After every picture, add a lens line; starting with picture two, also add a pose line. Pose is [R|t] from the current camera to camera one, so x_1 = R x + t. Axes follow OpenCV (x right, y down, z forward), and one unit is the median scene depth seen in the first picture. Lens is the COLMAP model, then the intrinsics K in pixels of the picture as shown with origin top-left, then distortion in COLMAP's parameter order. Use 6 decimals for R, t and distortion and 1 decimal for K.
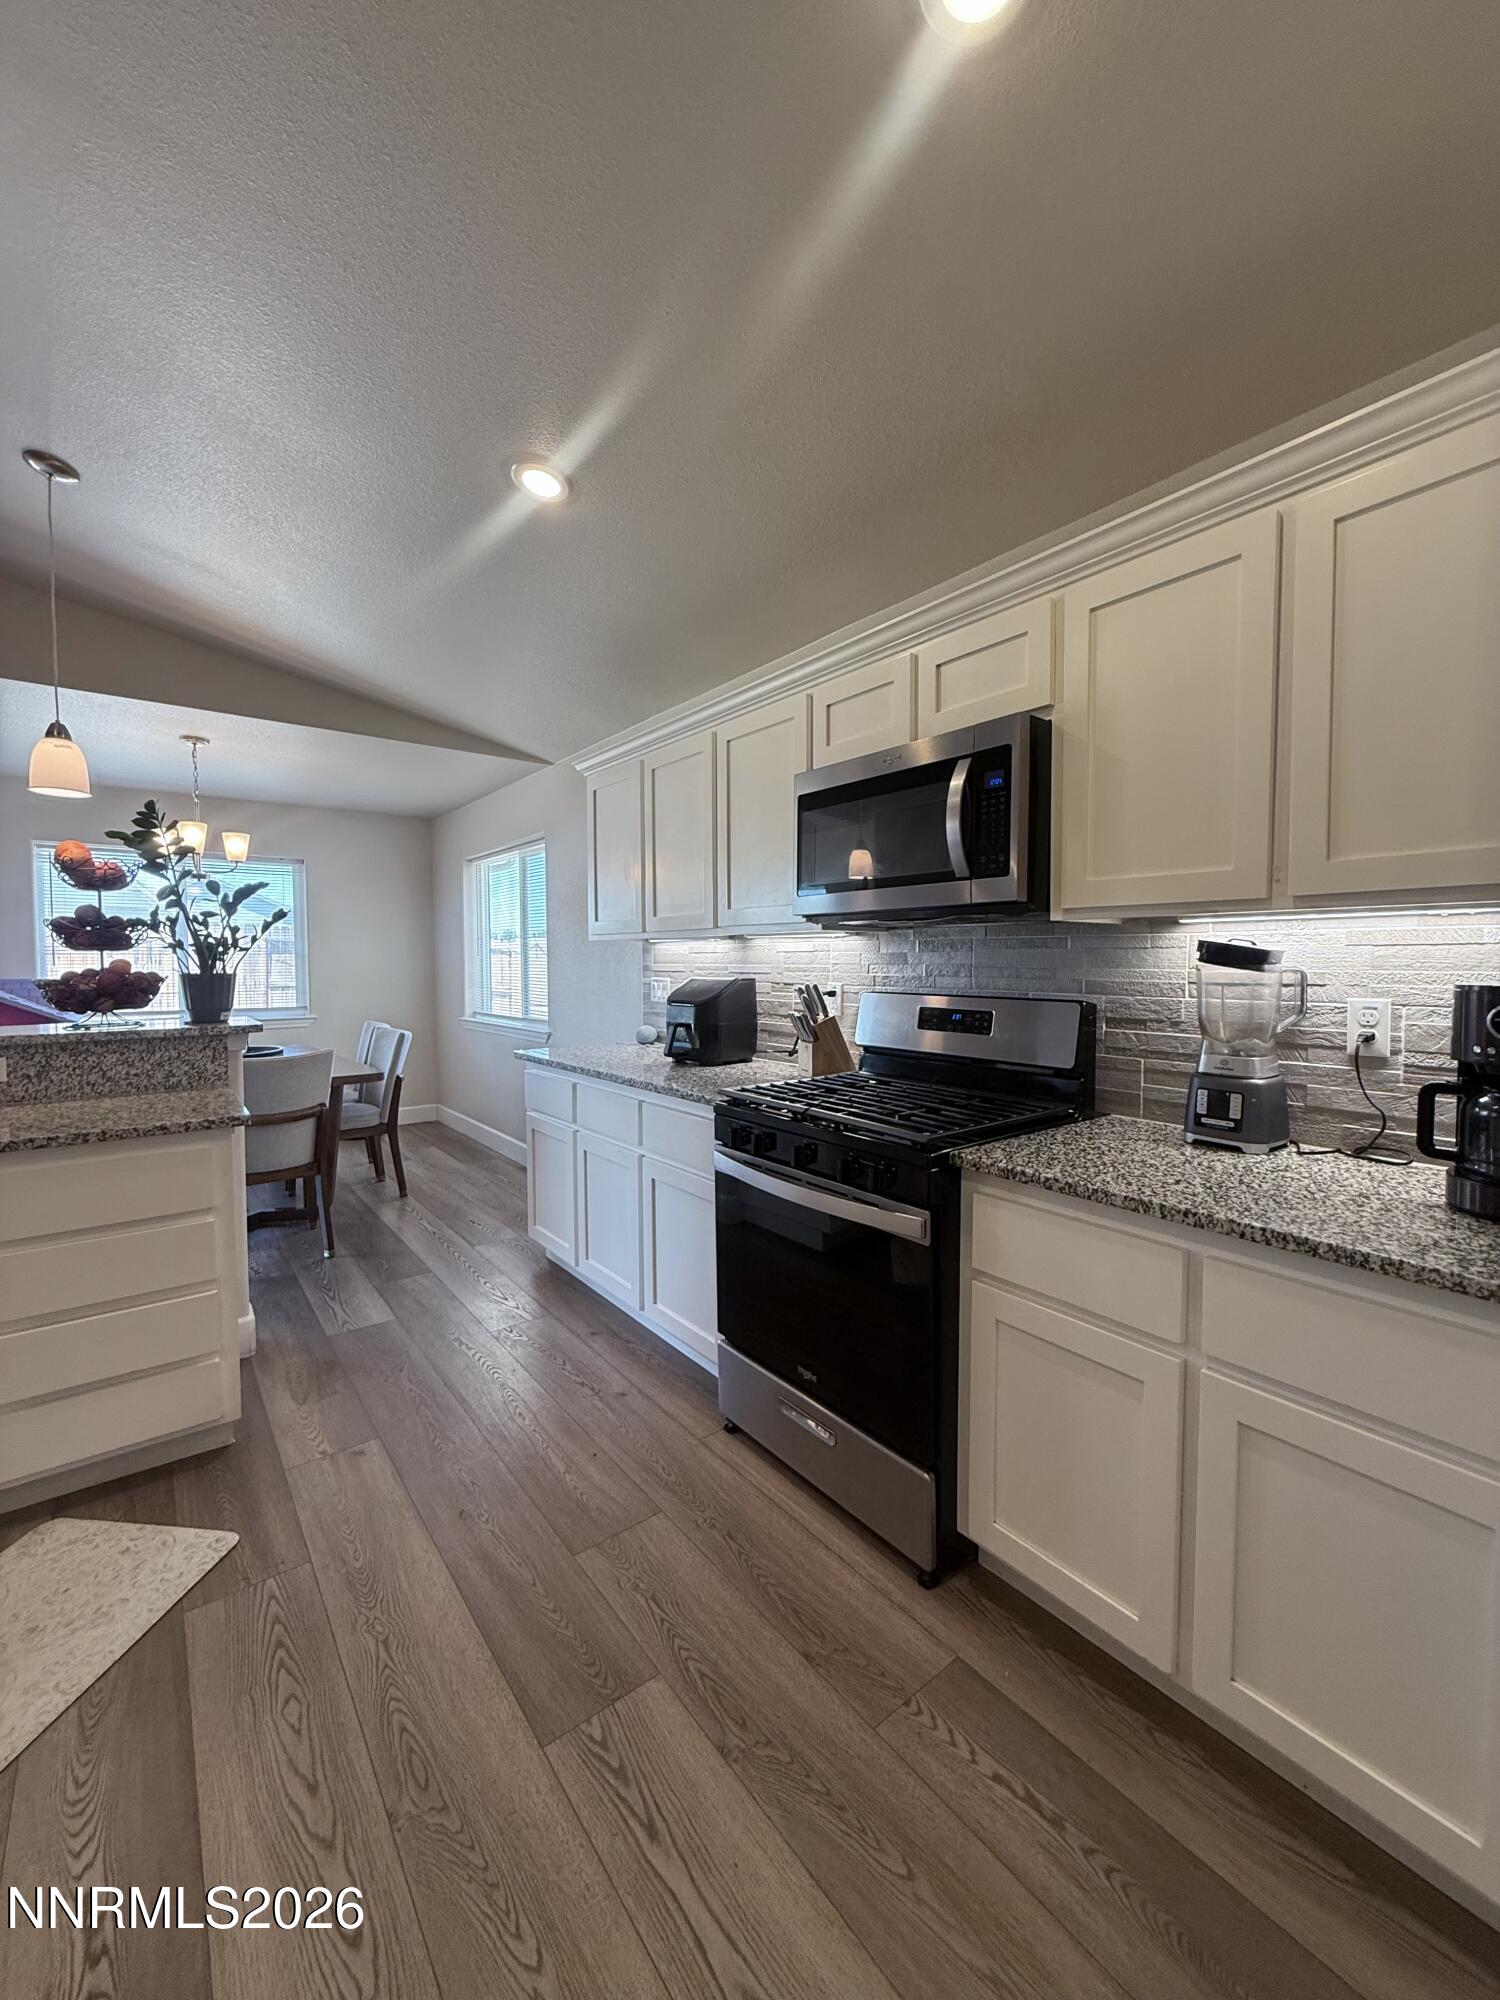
lens RADIAL K [[797.5, 0, 750.0], [0, 797.5, 997.8], [0, 0, 1]] dist [0.001255, 0.001681]
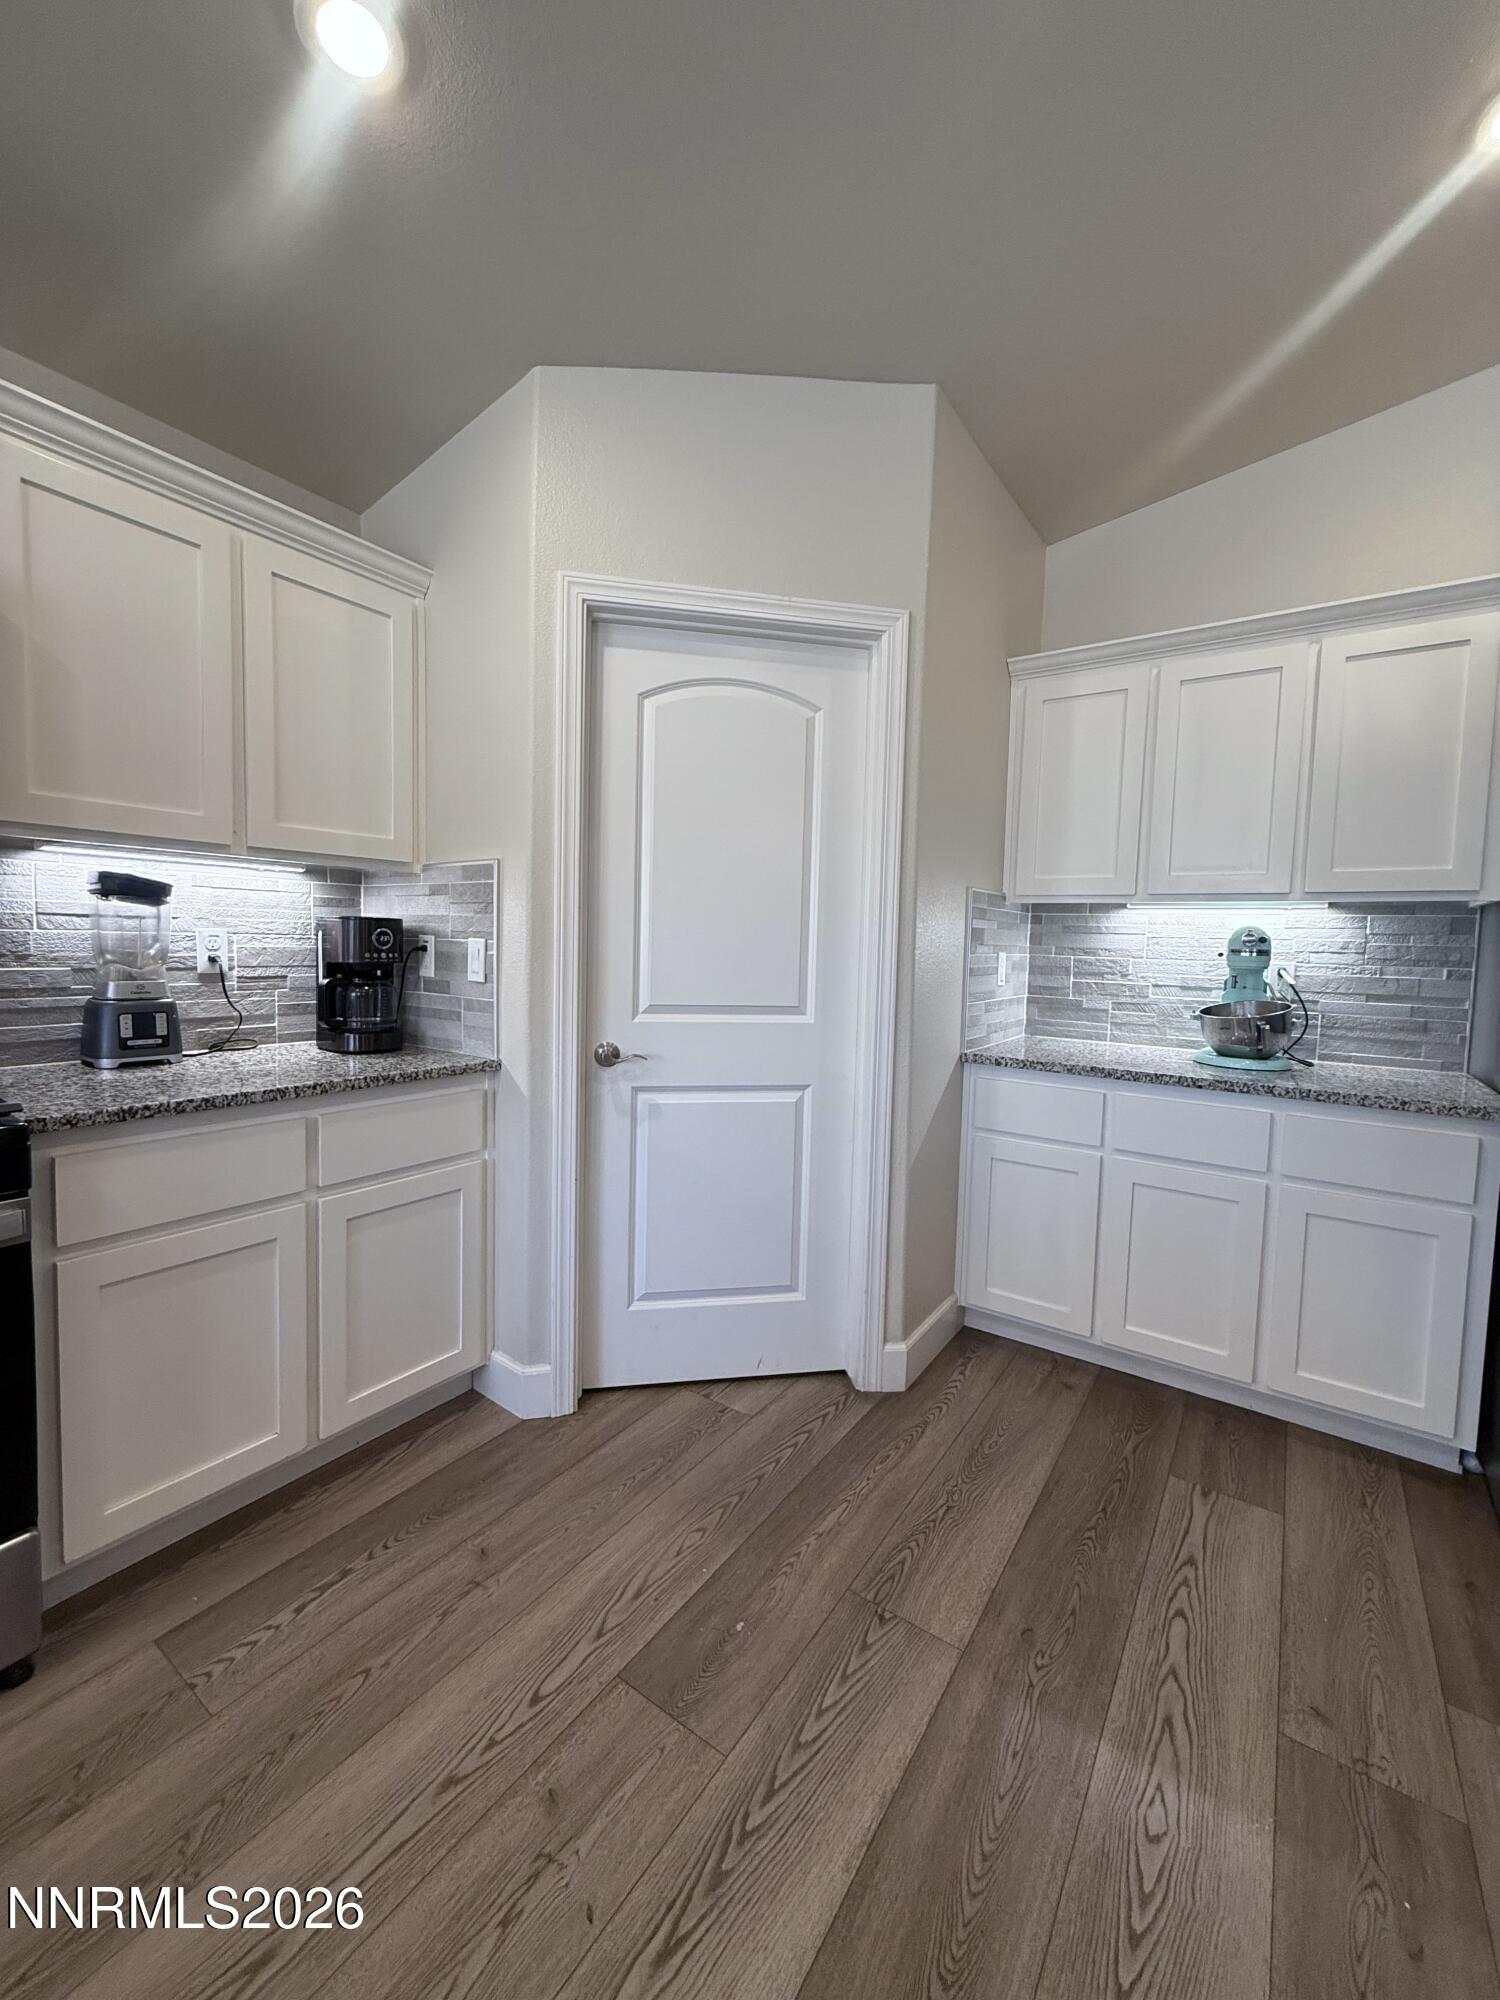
lens RADIAL K [[797.5, 0, 734.5], [0, 797.5, 995.3], [0, 0, 1]] dist [0.001255, 0.001681]
pose [[-0.275389, -0.072447, 0.958599, -0.672673], [0.020282, 0.996496, 0.081138, 0.019803], [-0.961119, 0.041787, -0.272955, 0.515035]]
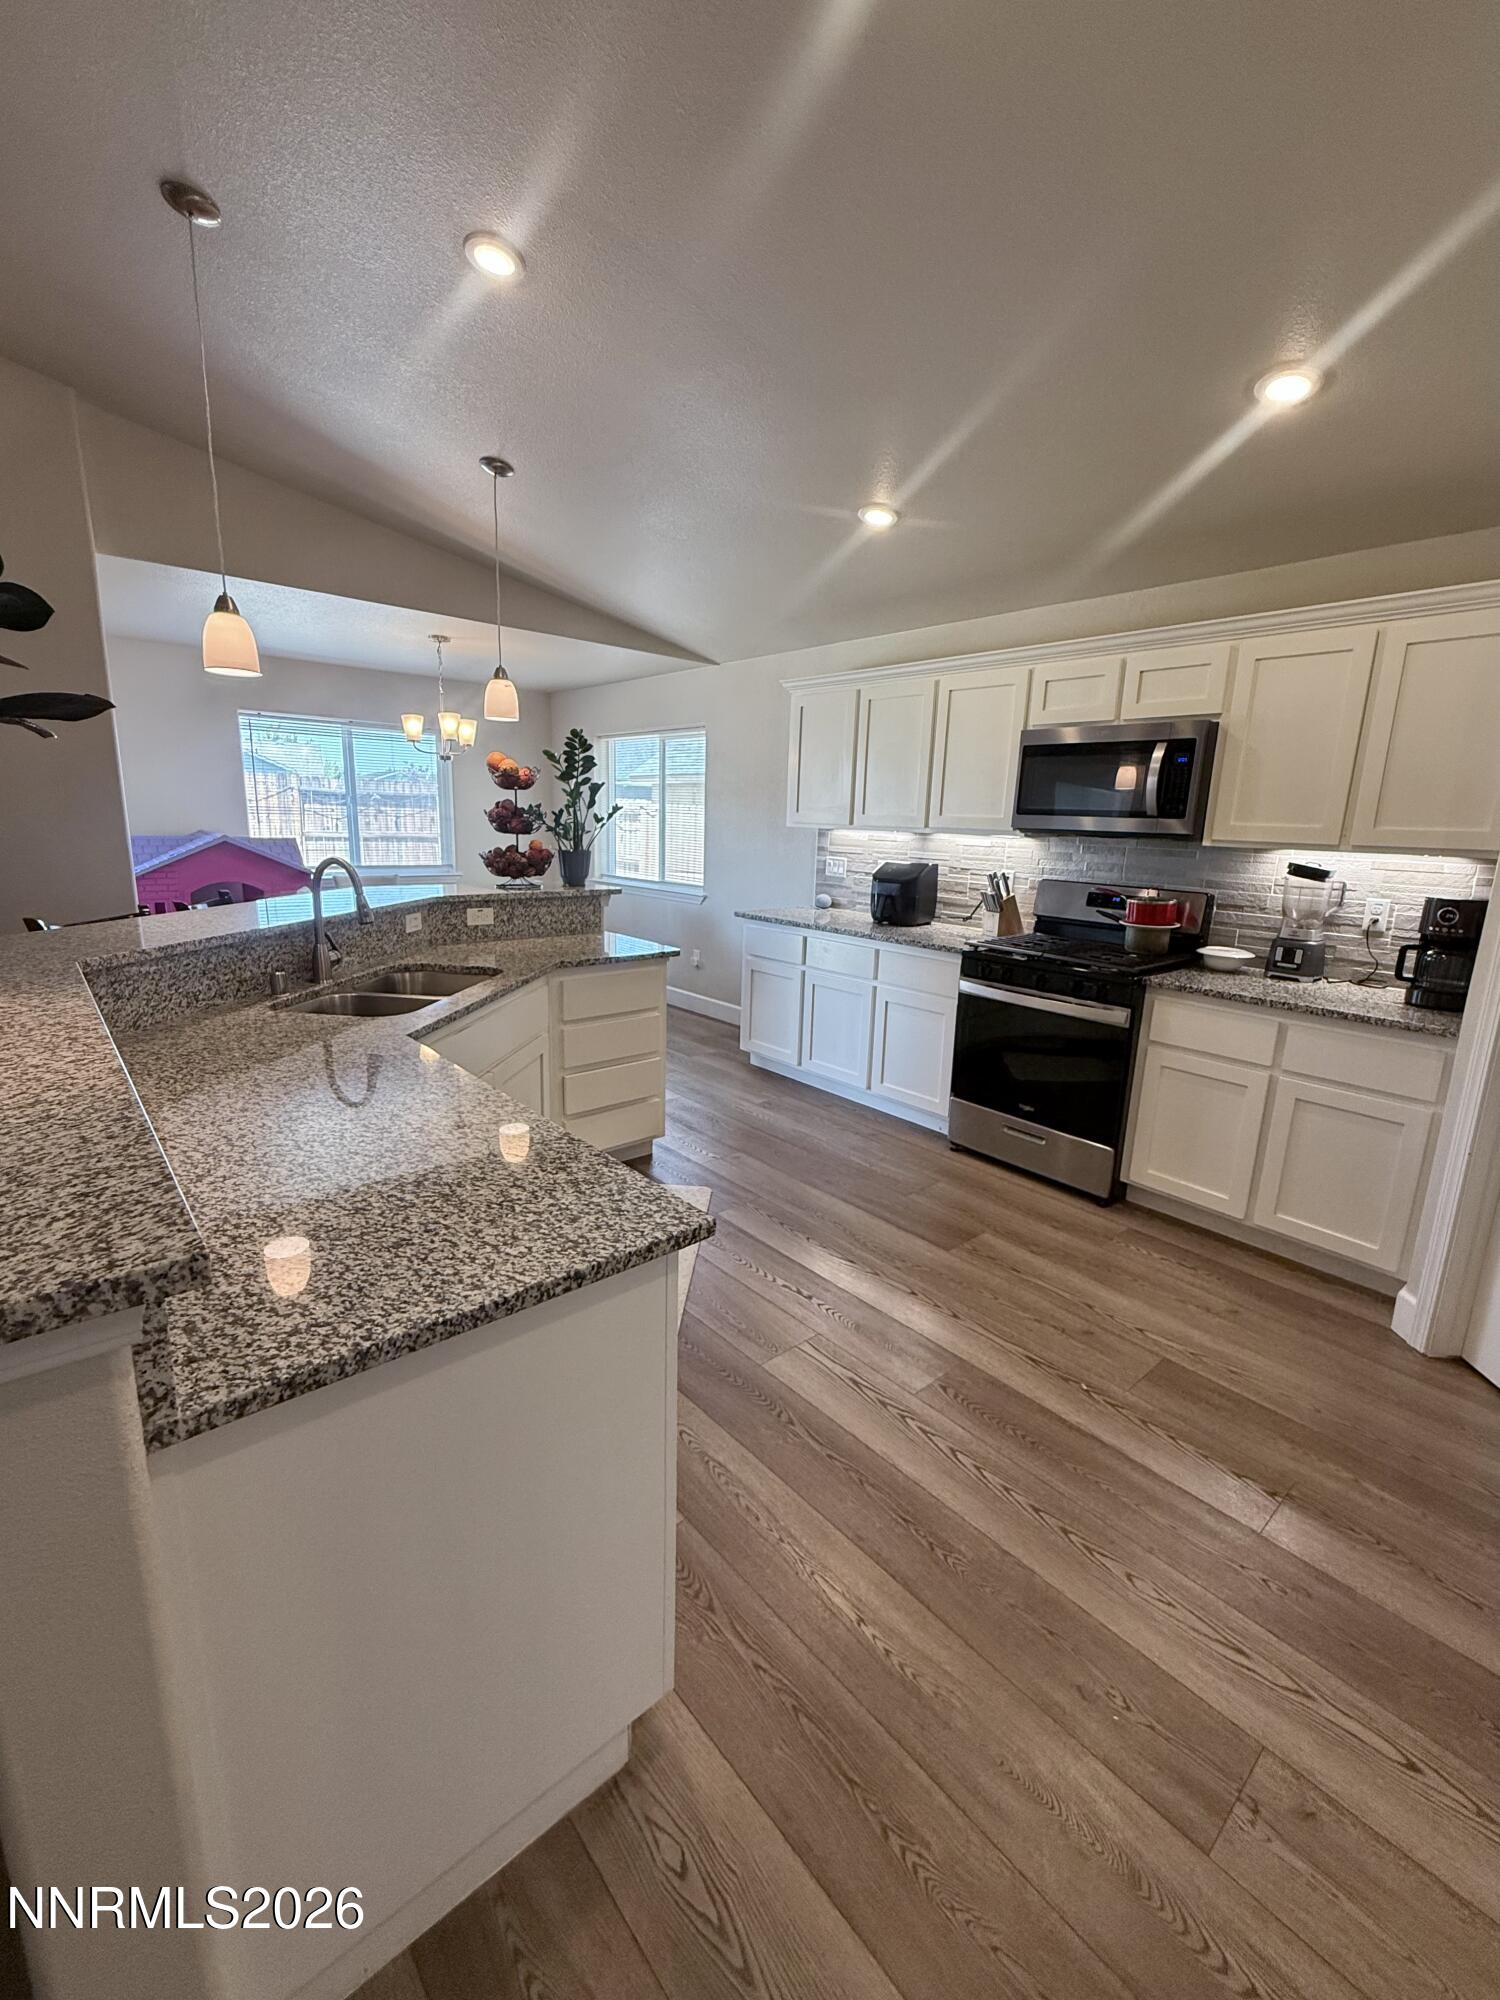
lens RADIAL K [[797.5, 0, 771.2], [0, 797.5, 999.5], [0, 0, 1]] dist [0.001255, 0.001681]
pose [[0.997963, 0.021229, 0.060158, -0.680528], [-0.031391, 0.984354, 0.173385, -0.044192], [-0.055536, -0.174921, 0.983015, -0.719094]]
